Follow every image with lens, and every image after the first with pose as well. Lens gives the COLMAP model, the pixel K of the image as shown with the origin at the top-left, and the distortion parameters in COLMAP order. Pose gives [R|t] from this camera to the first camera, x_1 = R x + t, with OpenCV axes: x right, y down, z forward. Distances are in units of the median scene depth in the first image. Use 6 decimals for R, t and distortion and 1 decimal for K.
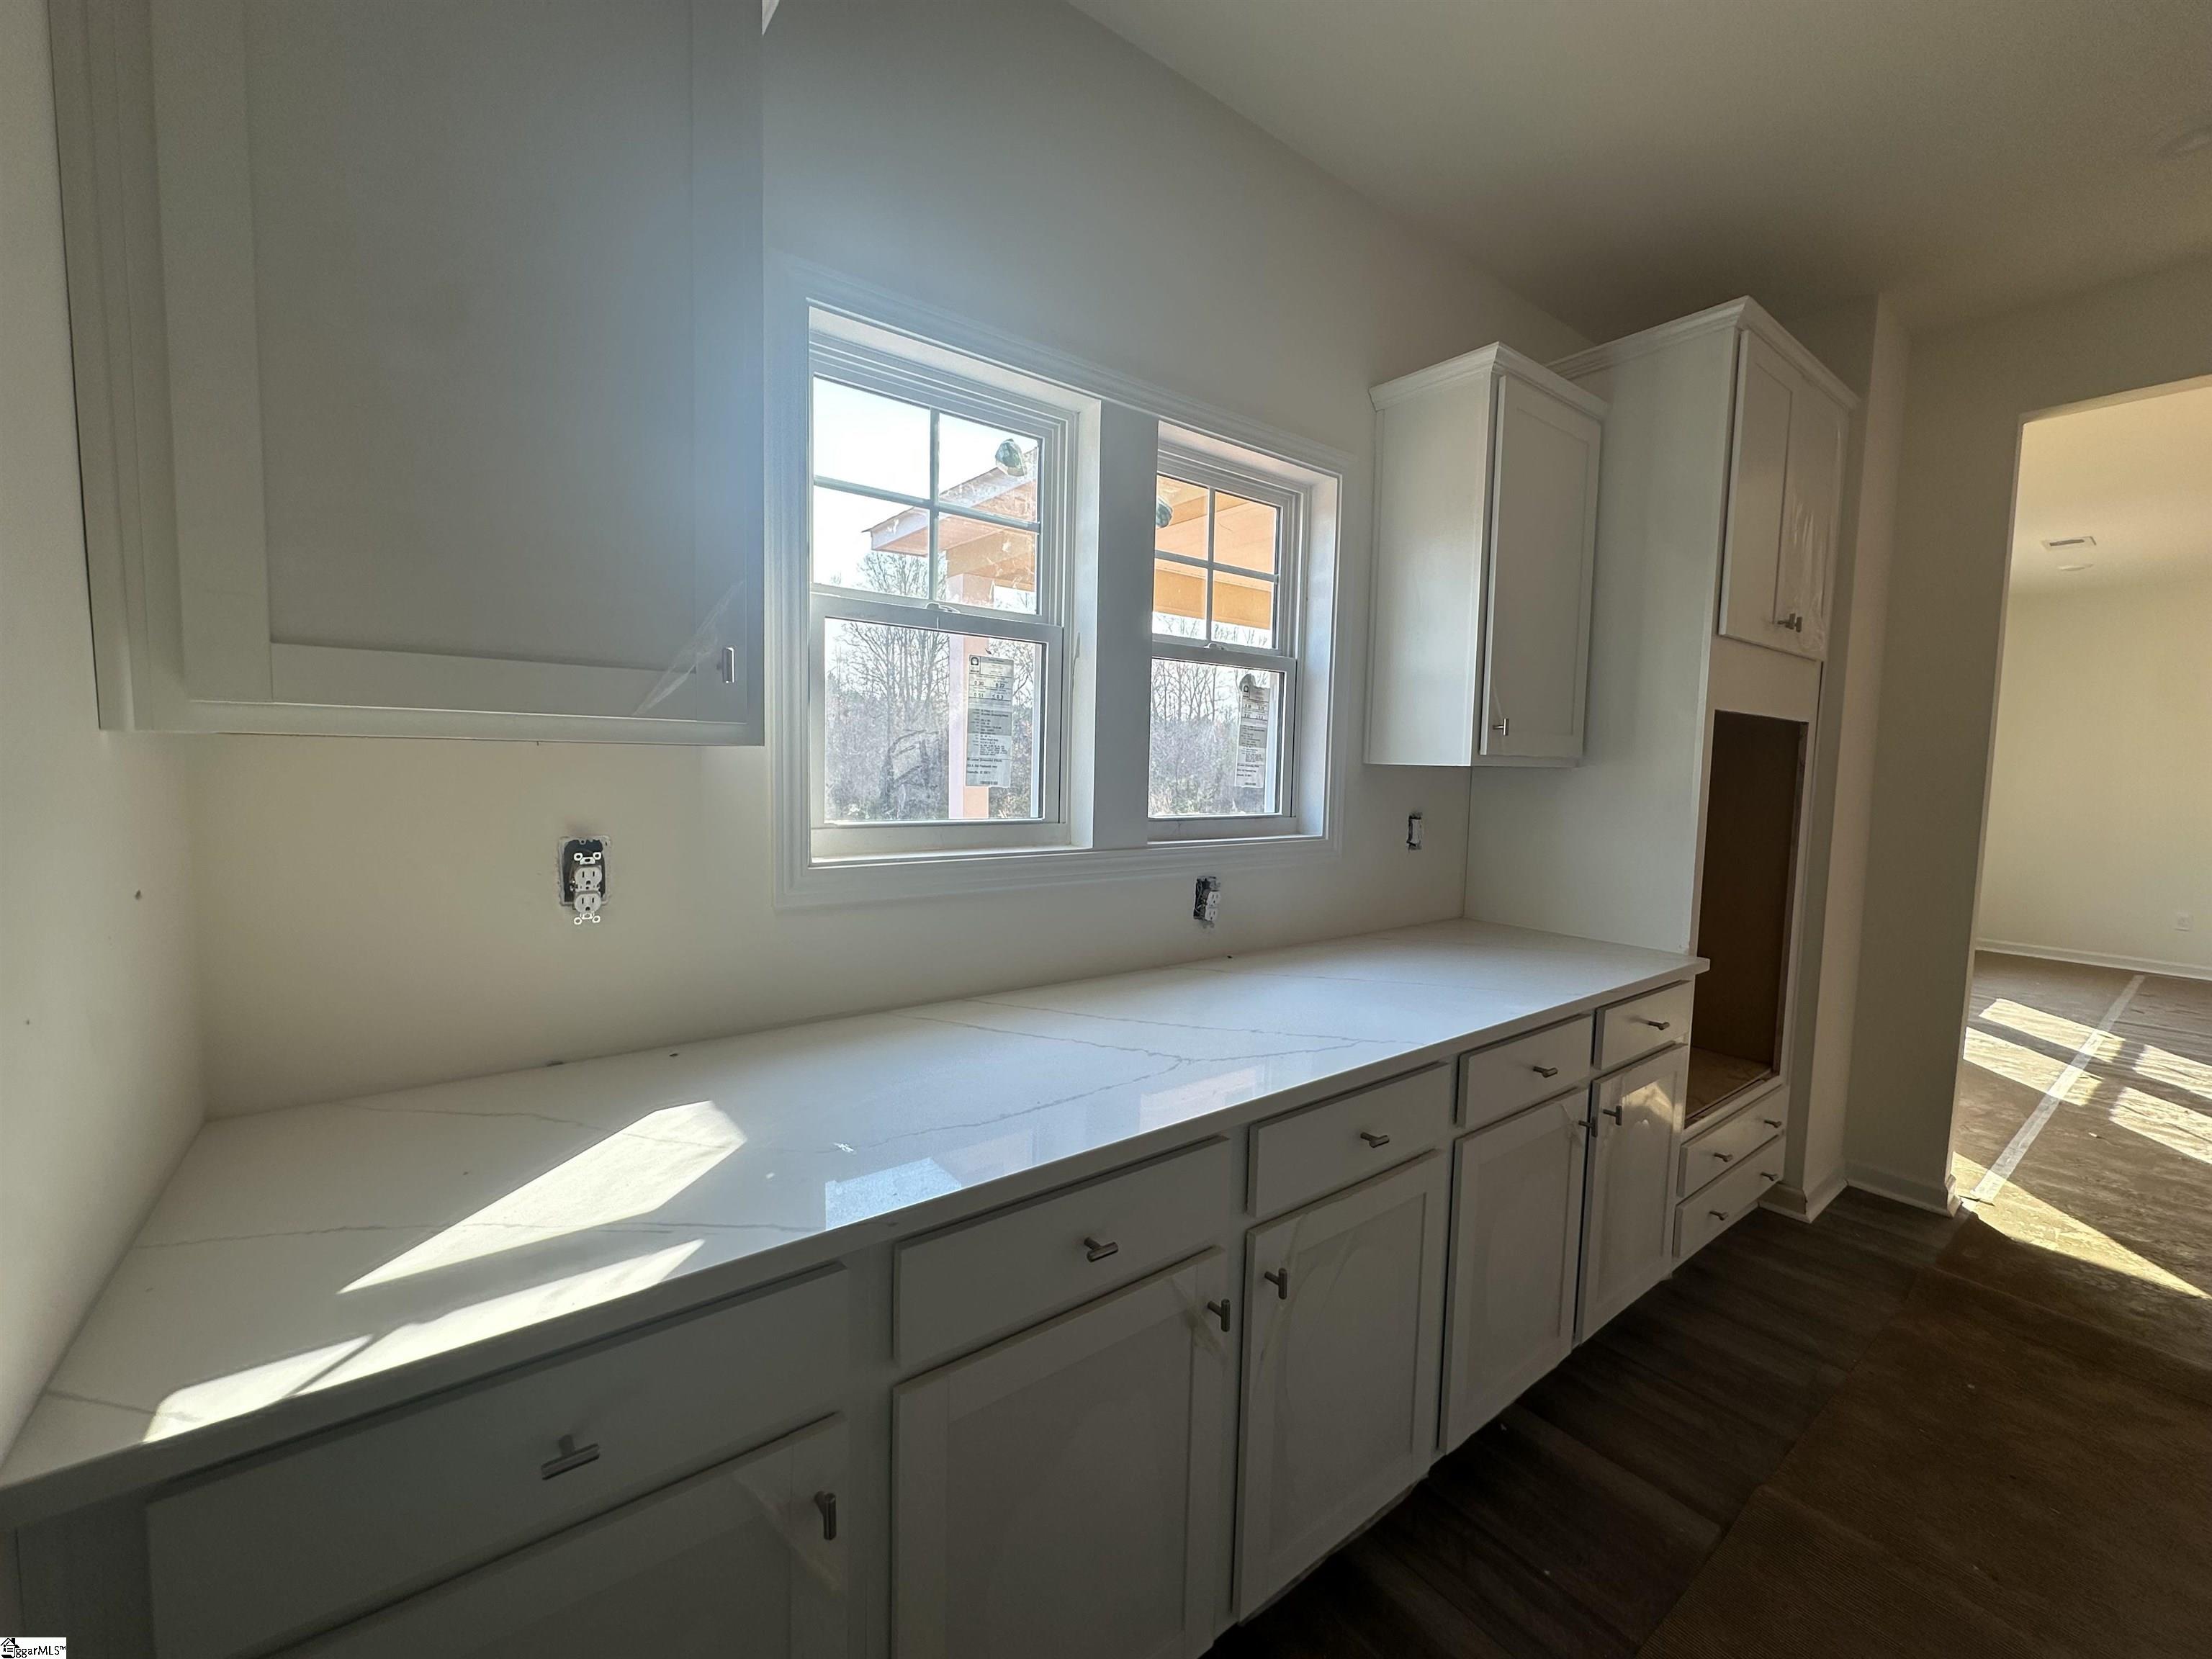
lens RADIAL K [[880.9, 0, 1098.5], [0, 880.9, 818.3], [0, 0, 1]] dist [-0.004807, 0.001006]
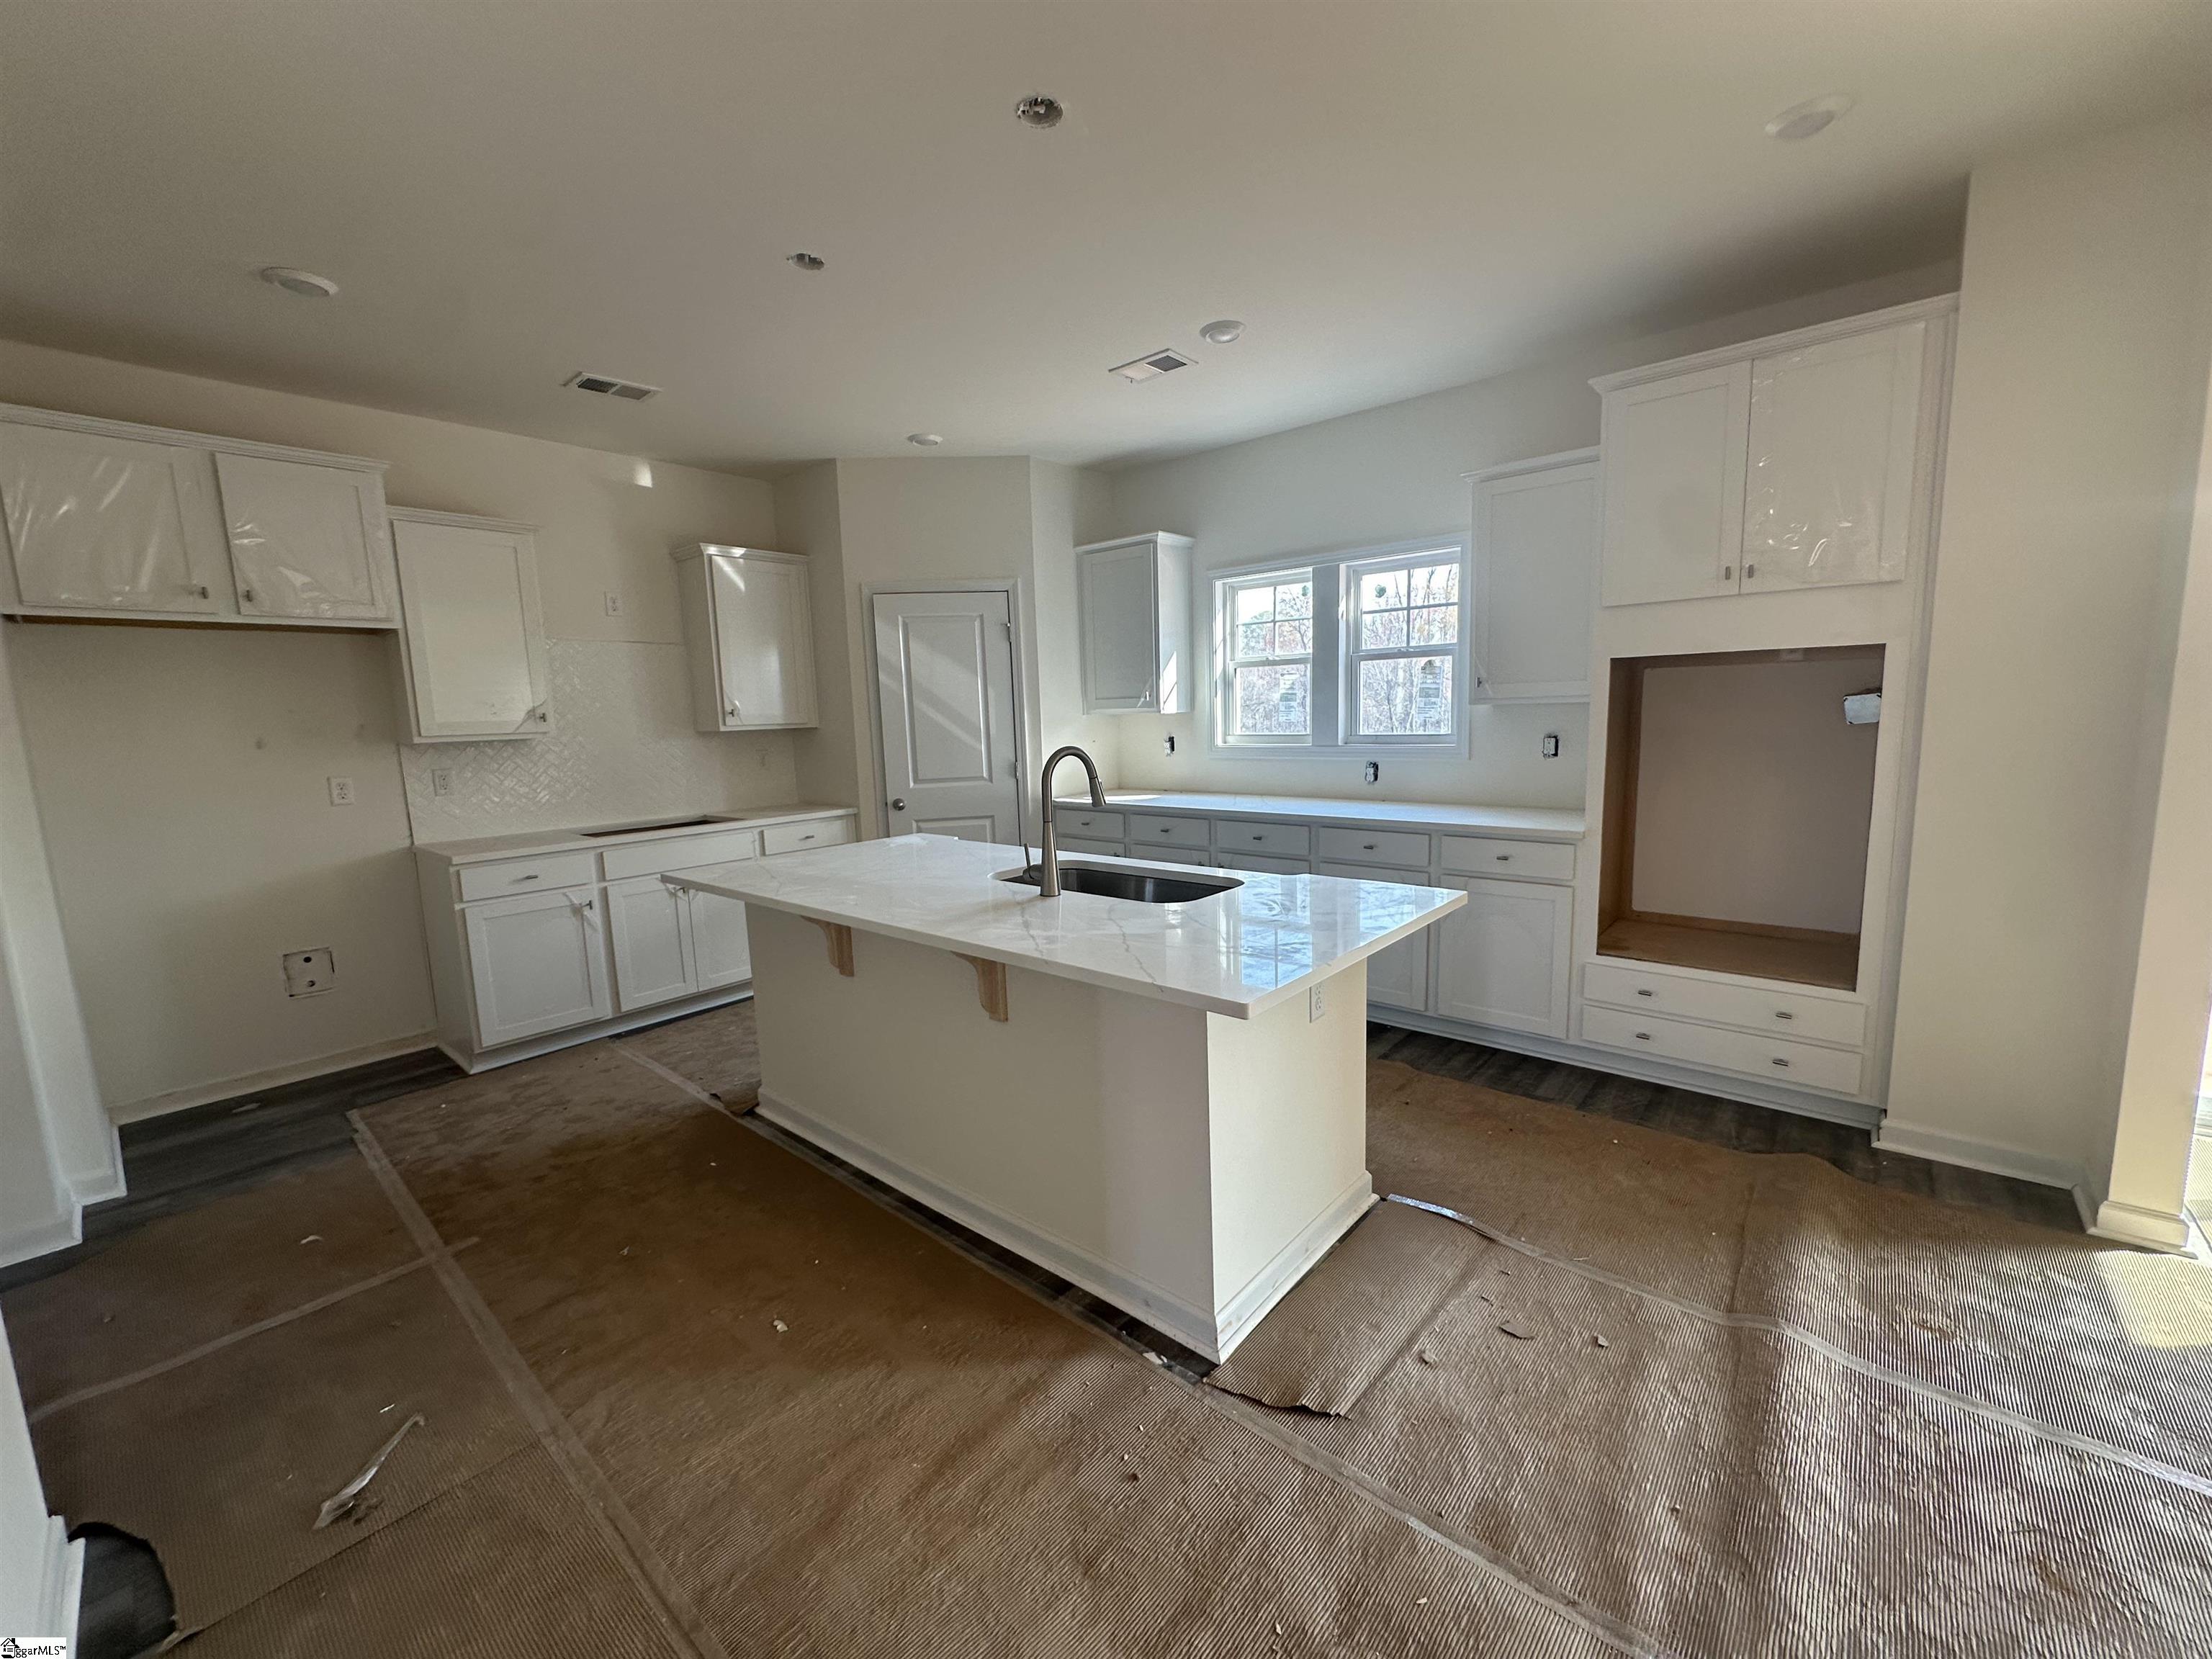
lens RADIAL K [[880.9, 0, 1103.3], [0, 880.9, 827.7], [0, 0, 1]] dist [-0.004807, 0.001006]
pose [[0.205692, 0.101855, -0.973302, 1.931437], [-0.029806, 0.994759, 0.097802, 0.033656], [0.978163, 0.008893, 0.207650, -0.090218]]
